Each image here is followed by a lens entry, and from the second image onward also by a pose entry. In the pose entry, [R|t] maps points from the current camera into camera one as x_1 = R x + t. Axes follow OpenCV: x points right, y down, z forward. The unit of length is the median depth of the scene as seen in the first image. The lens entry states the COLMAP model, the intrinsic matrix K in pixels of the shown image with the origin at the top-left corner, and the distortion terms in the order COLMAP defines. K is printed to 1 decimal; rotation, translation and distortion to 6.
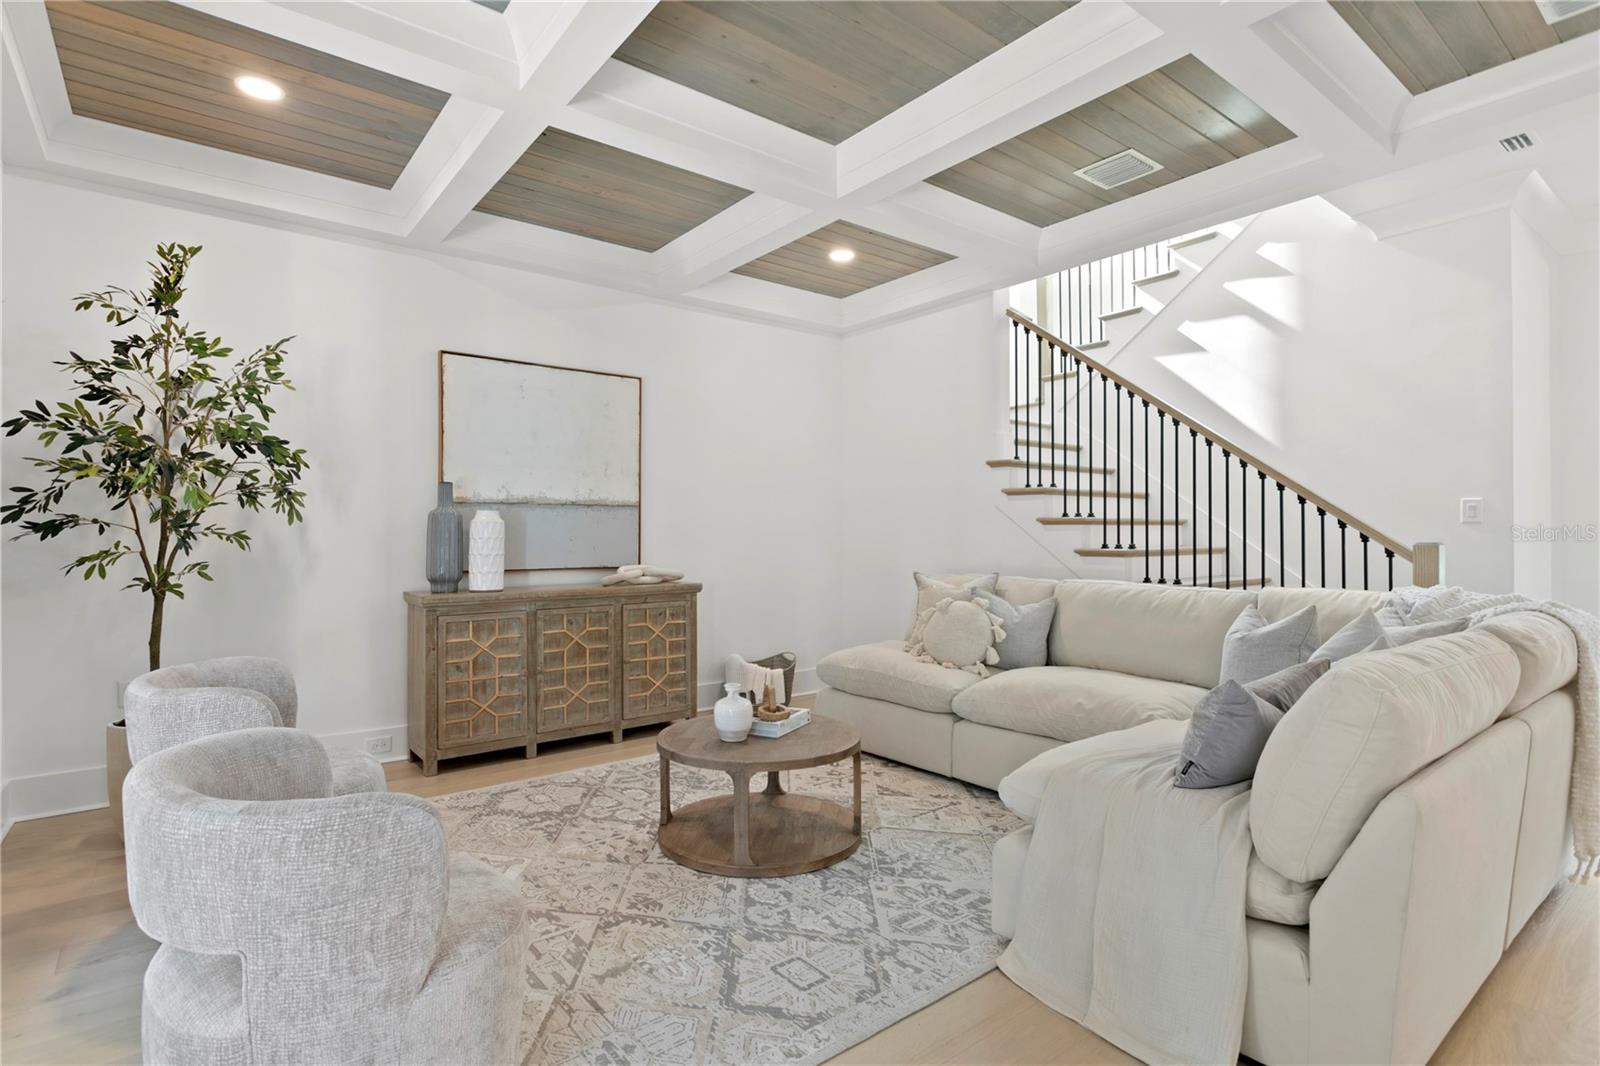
lens RADIAL K [[802.1, 0, 802.3], [0, 802.1, 530.0], [0, 0, 1]] dist [-0.005917, 0.001514]
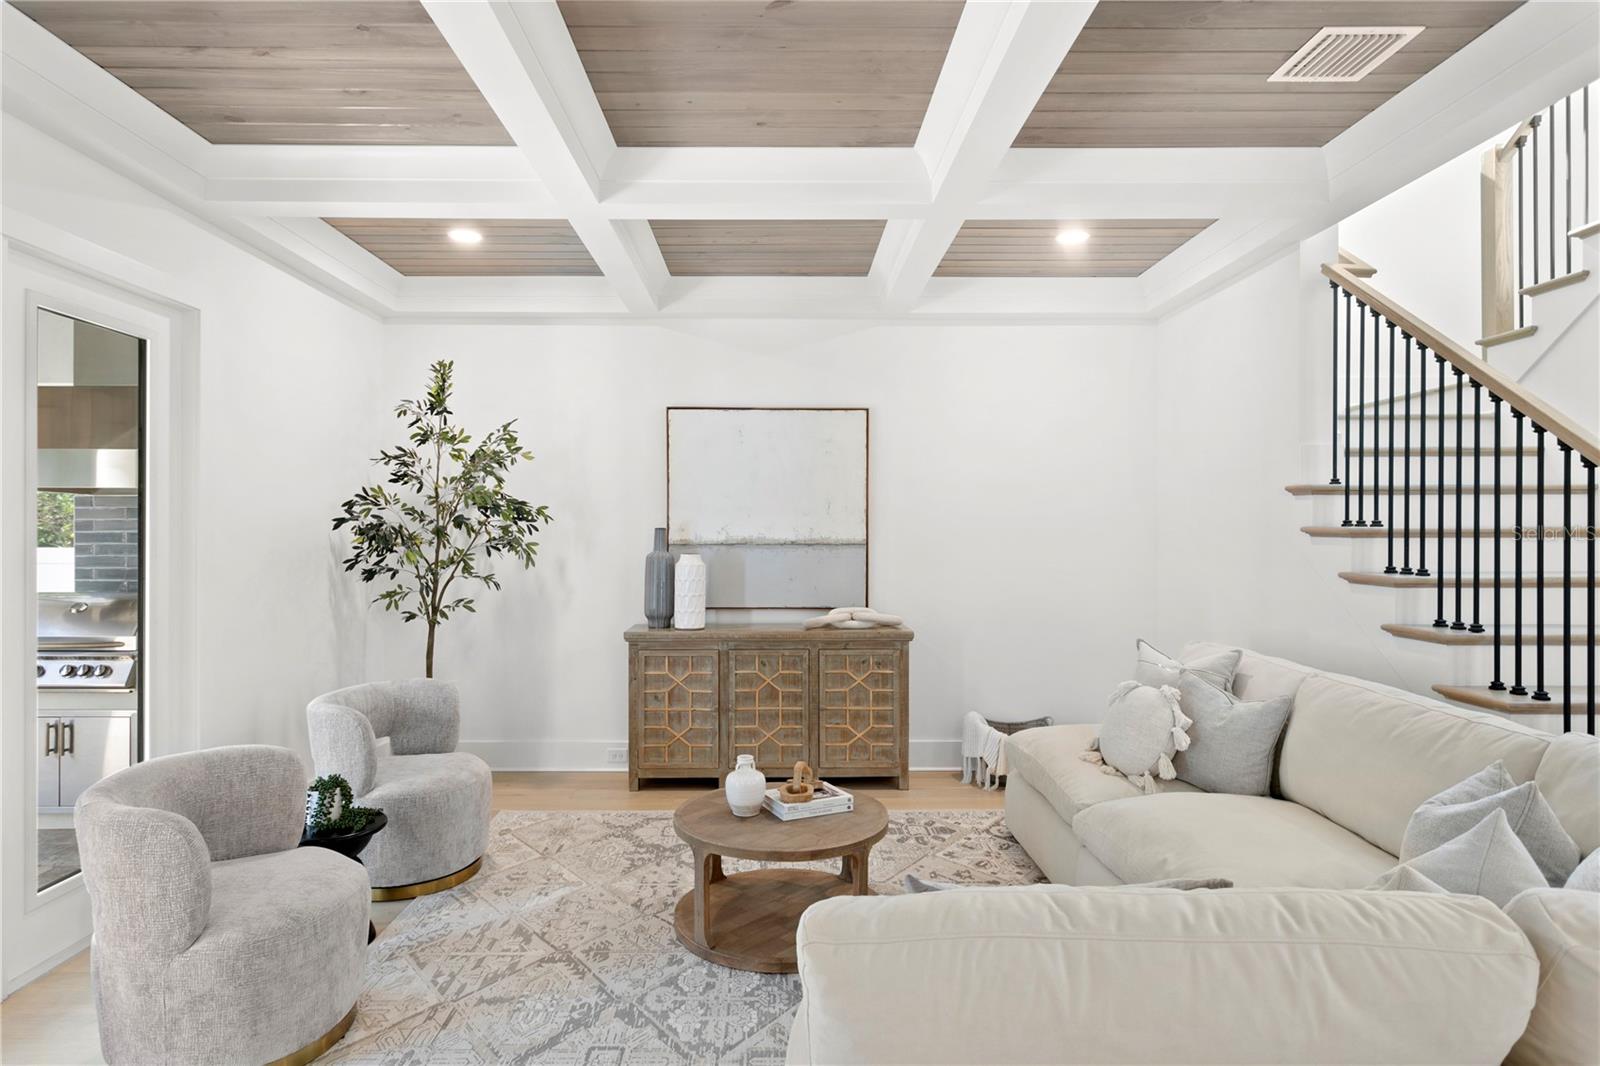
lens RADIAL K [[893.8, 0, 797.5], [0, 893.8, 531.0], [0, 0, 1]] dist [-0.002402, 0.002721]
pose [[0.786738, 0.005235, -0.617265, 0.472287], [-0.000053, 0.999965, 0.008414, -0.066691], [0.617287, -0.006587, 0.786711, 0.145877]]
